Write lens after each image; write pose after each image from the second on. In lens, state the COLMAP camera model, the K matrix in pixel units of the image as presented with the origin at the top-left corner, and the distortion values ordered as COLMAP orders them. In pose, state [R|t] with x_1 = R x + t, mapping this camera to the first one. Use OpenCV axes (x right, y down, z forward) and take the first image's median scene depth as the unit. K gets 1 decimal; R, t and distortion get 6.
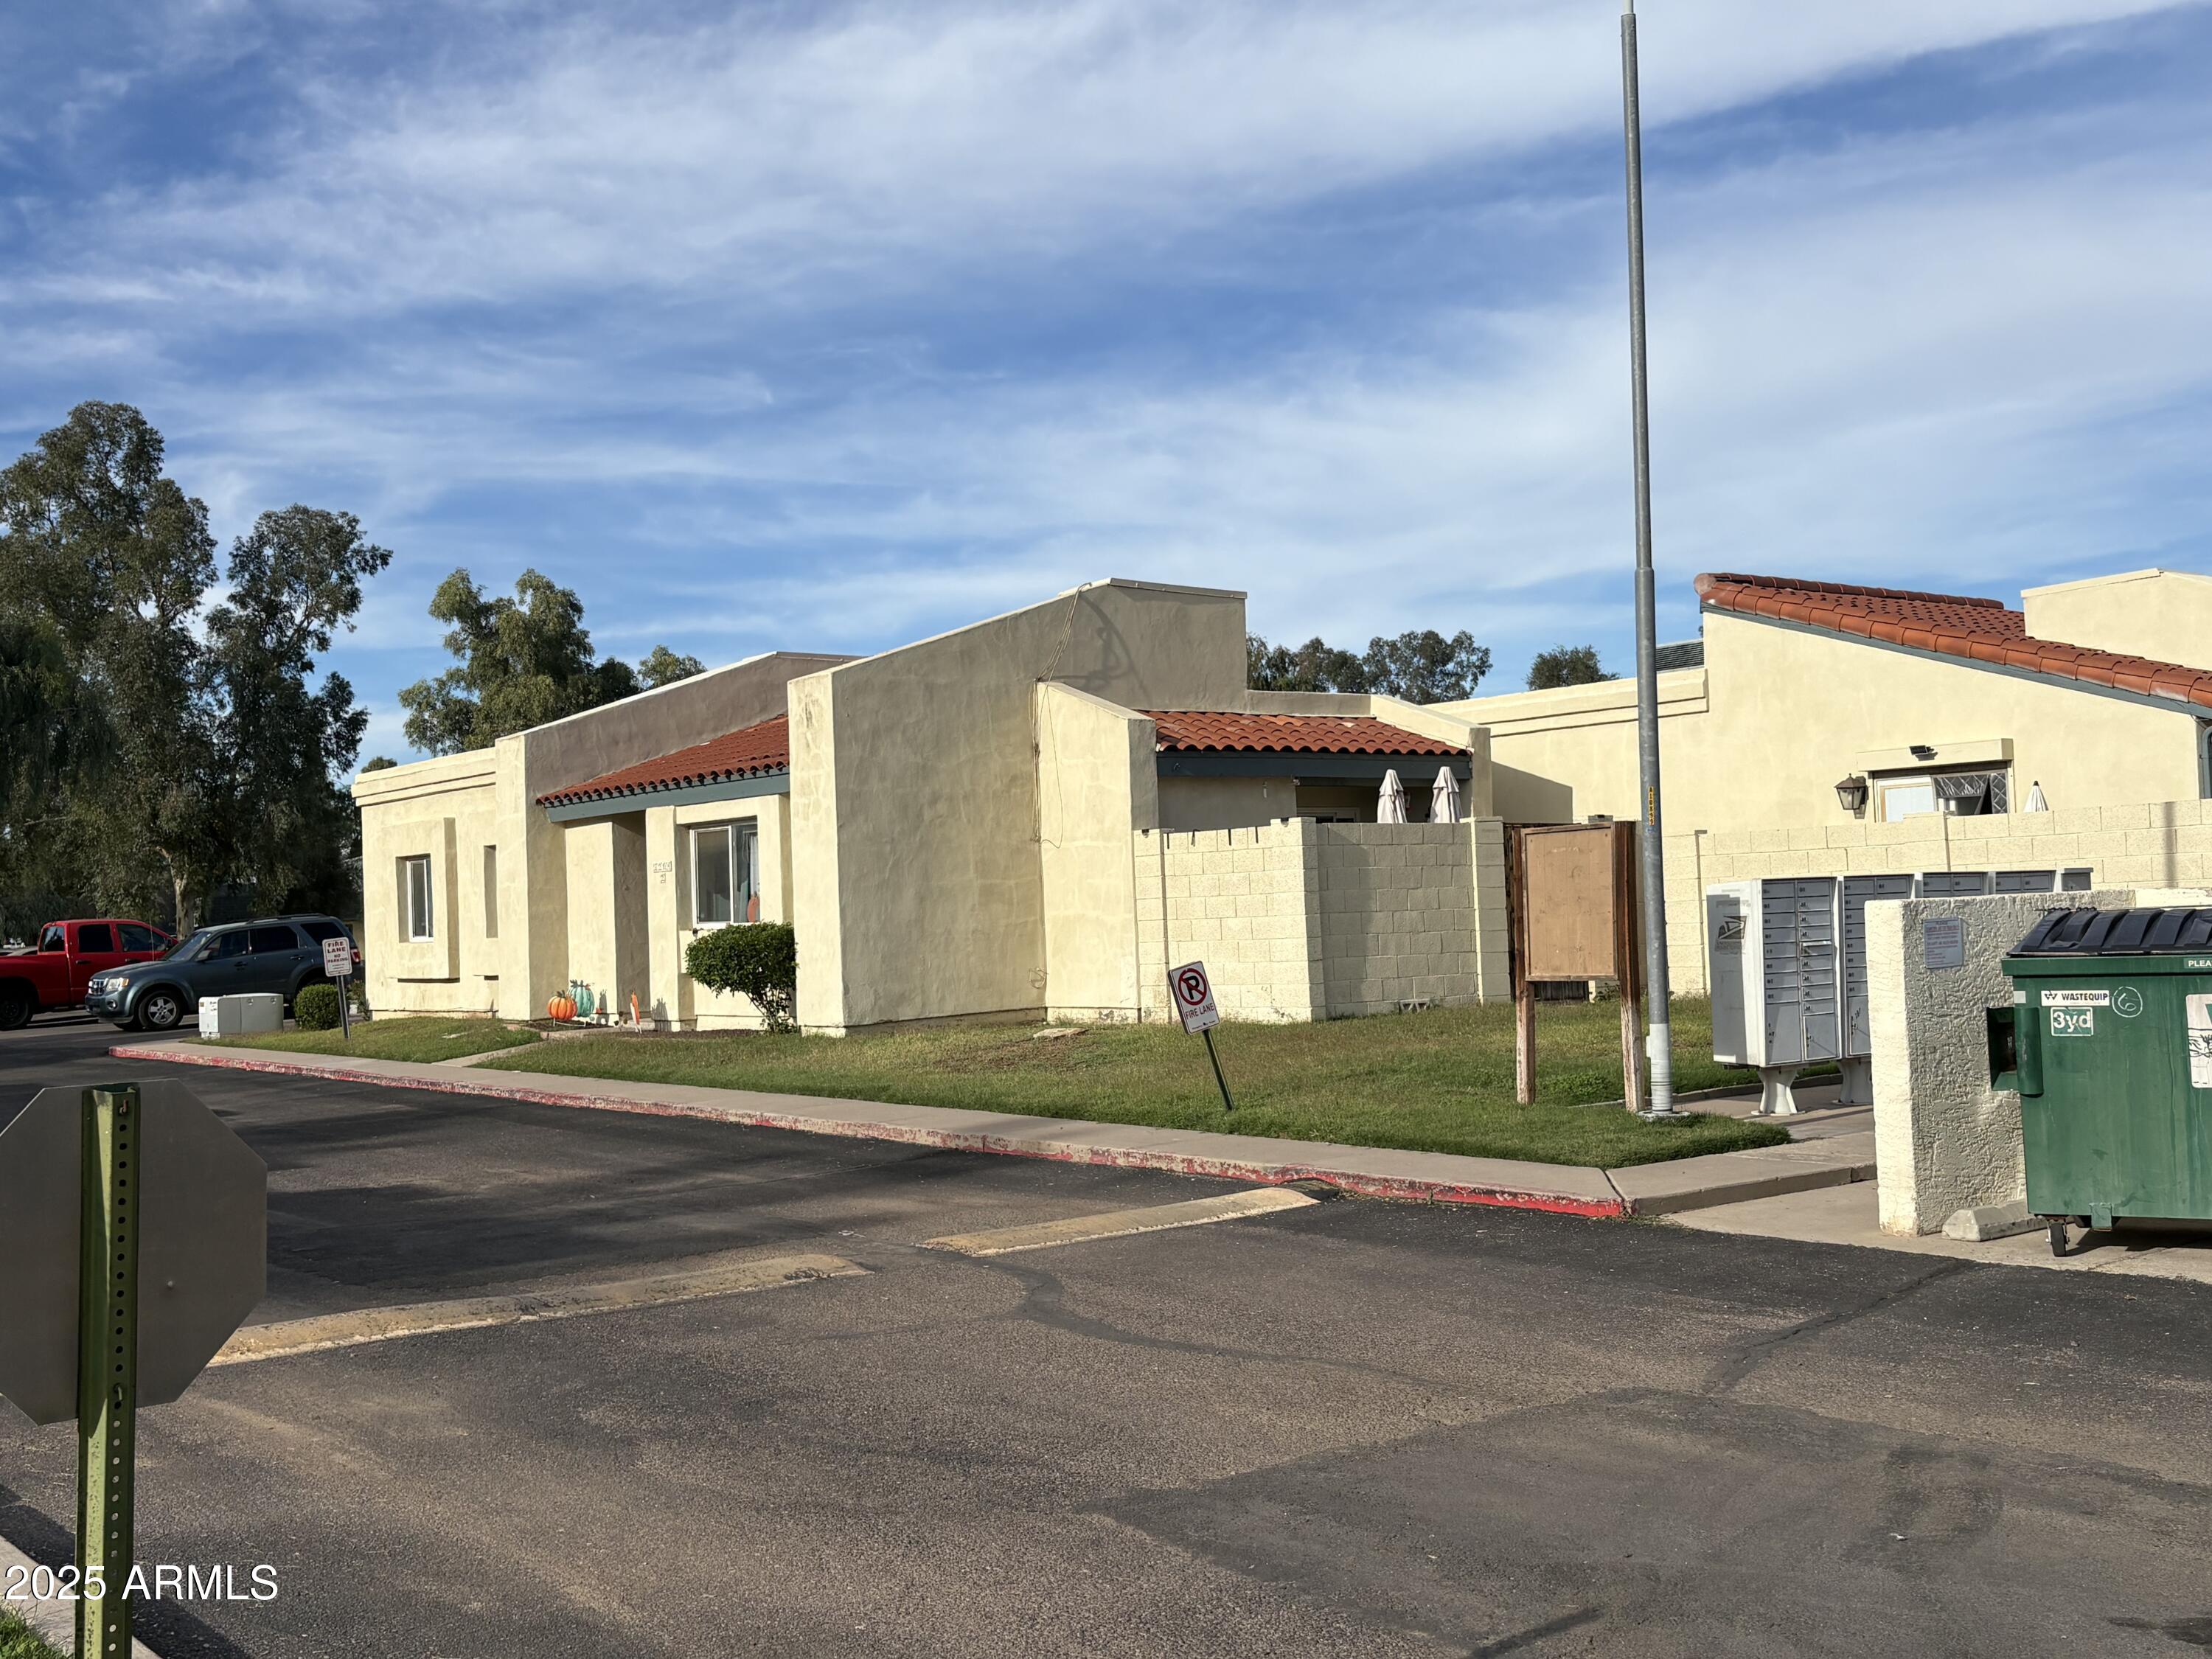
lens RADIAL K [[2274.5, 0, 1054.0], [0, 2274.5, 819.8], [0, 0, 1]] dist [0.125180, -0.369751]
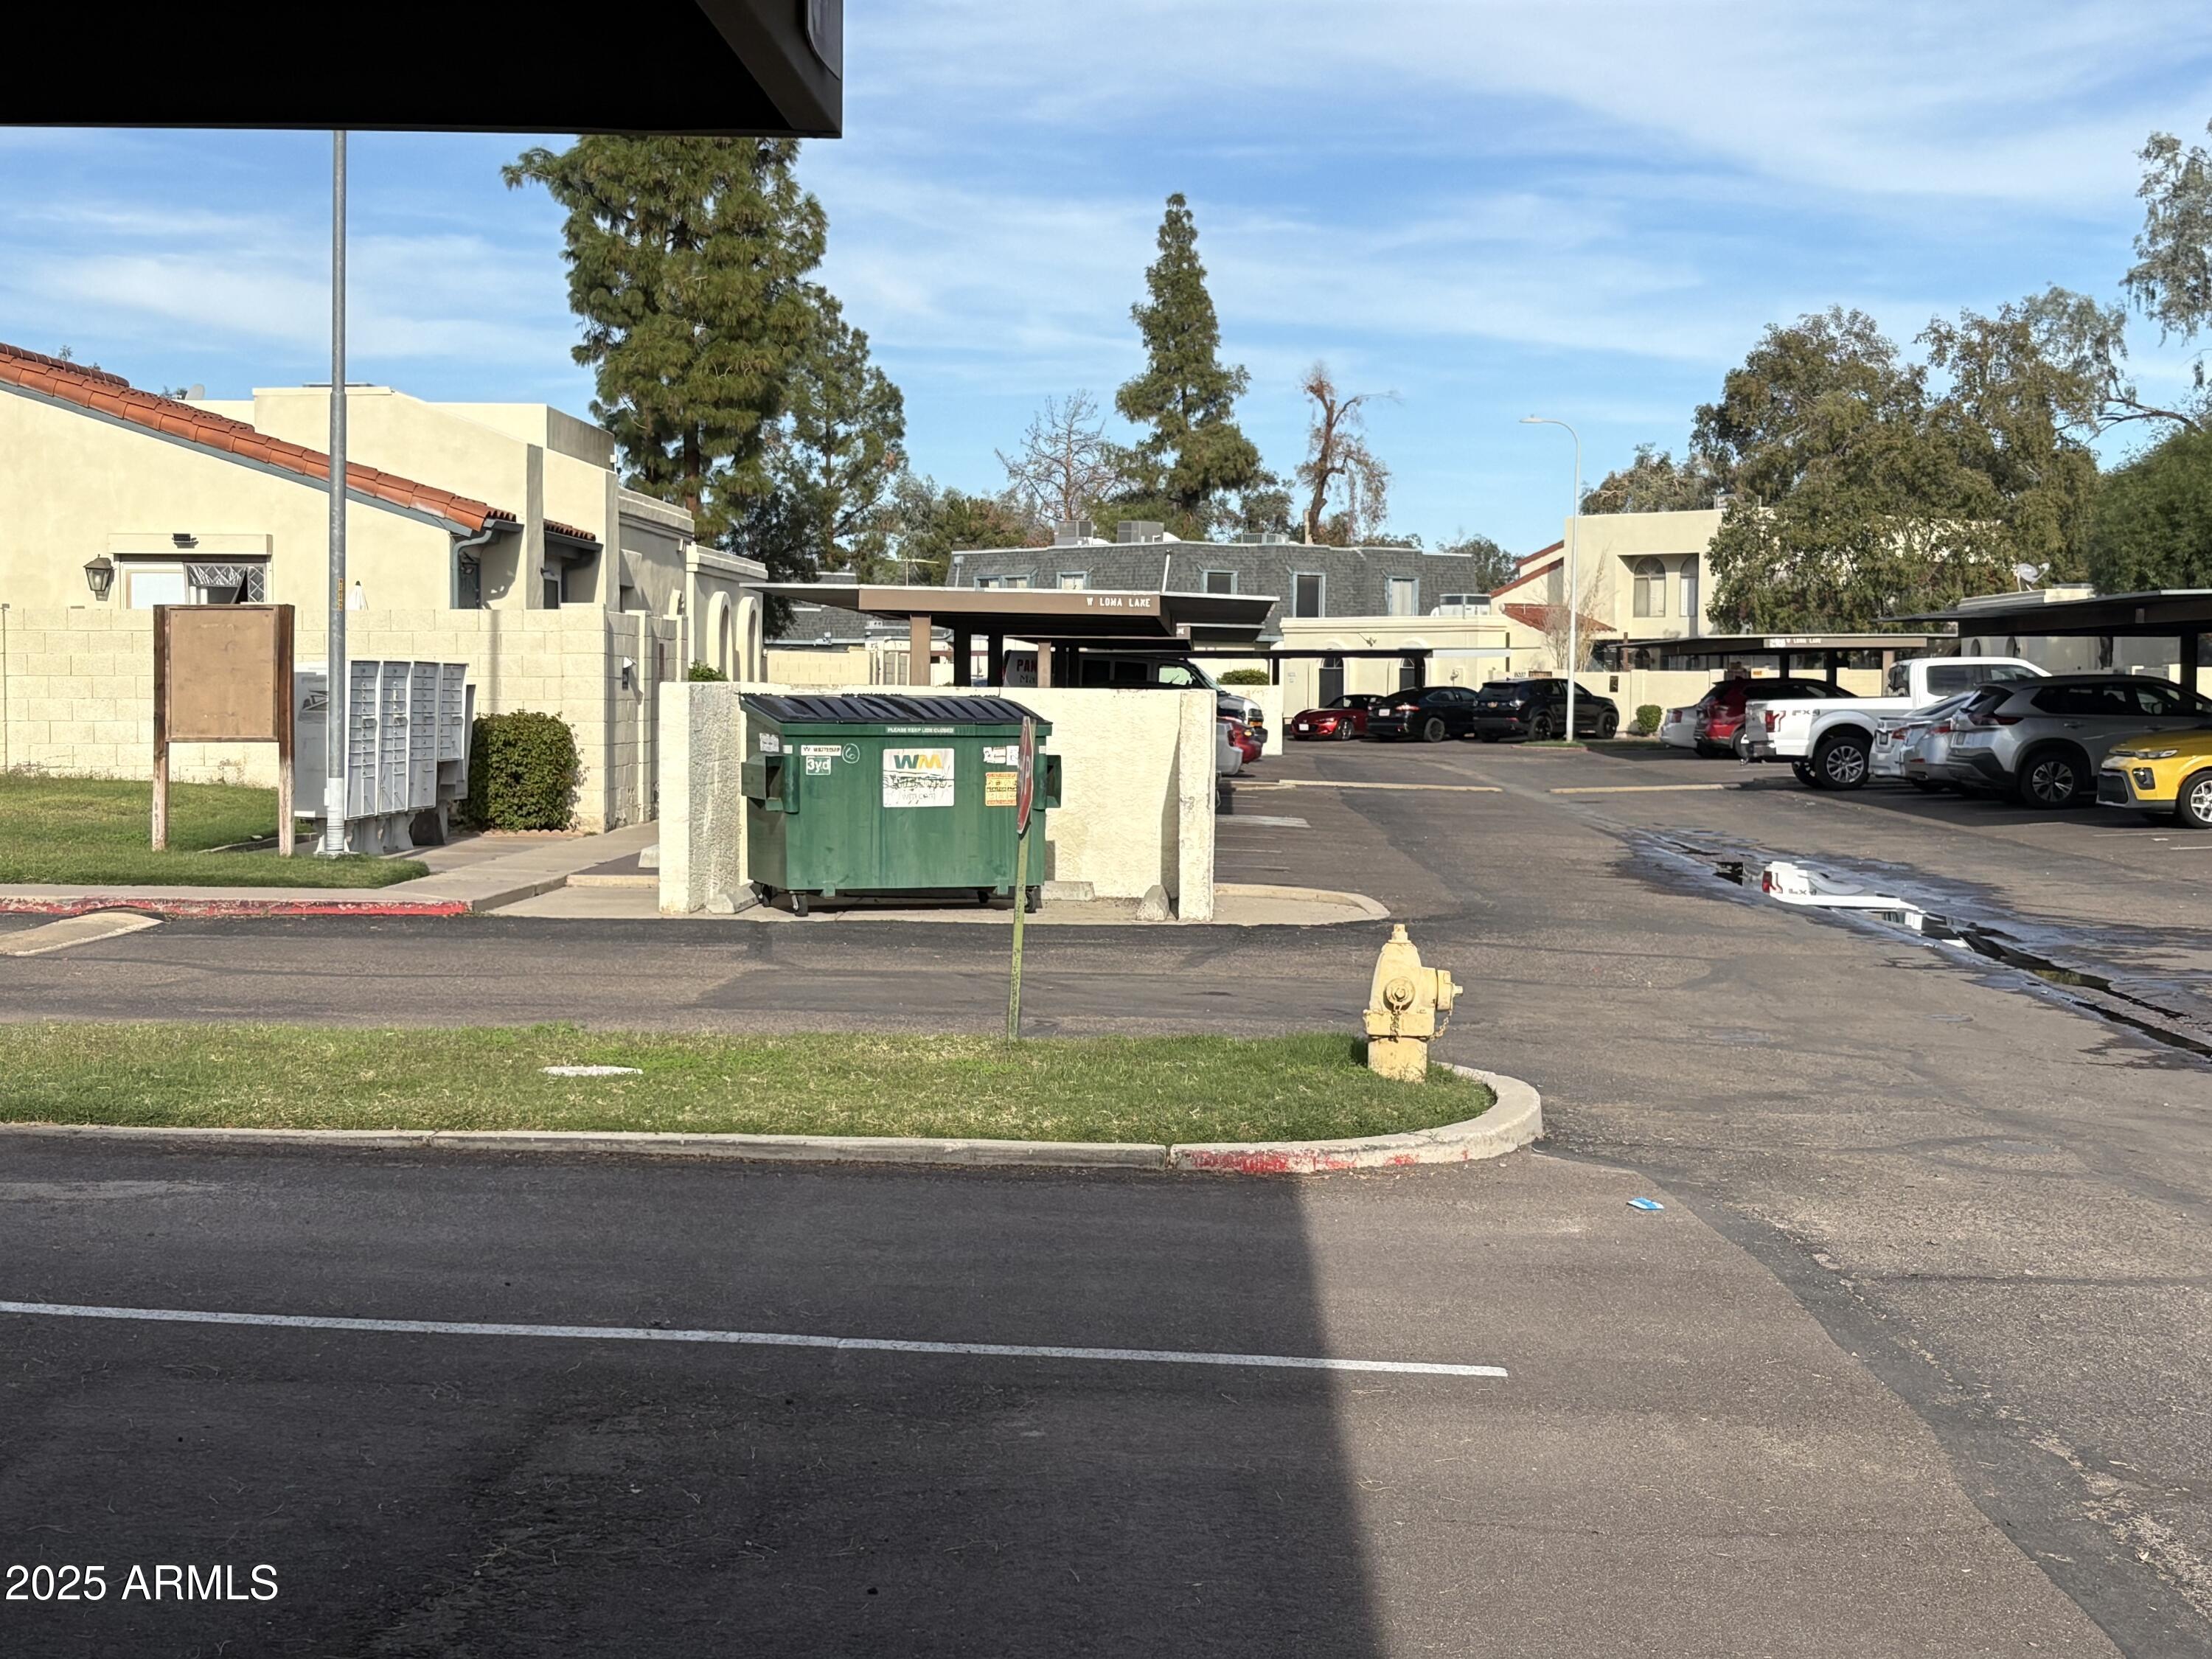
lens RADIAL K [[3157.7, 0, 1106.0], [0, 3157.7, 829.5], [0, 0, 1]] dist [-0.010226, -0.098027]
pose [[0.627224, 0.007854, 0.778799, -0.688158], [-0.066649, 0.996822, 0.043625, 0.015640], [-0.775982, -0.079268, 0.625754, -0.307515]]
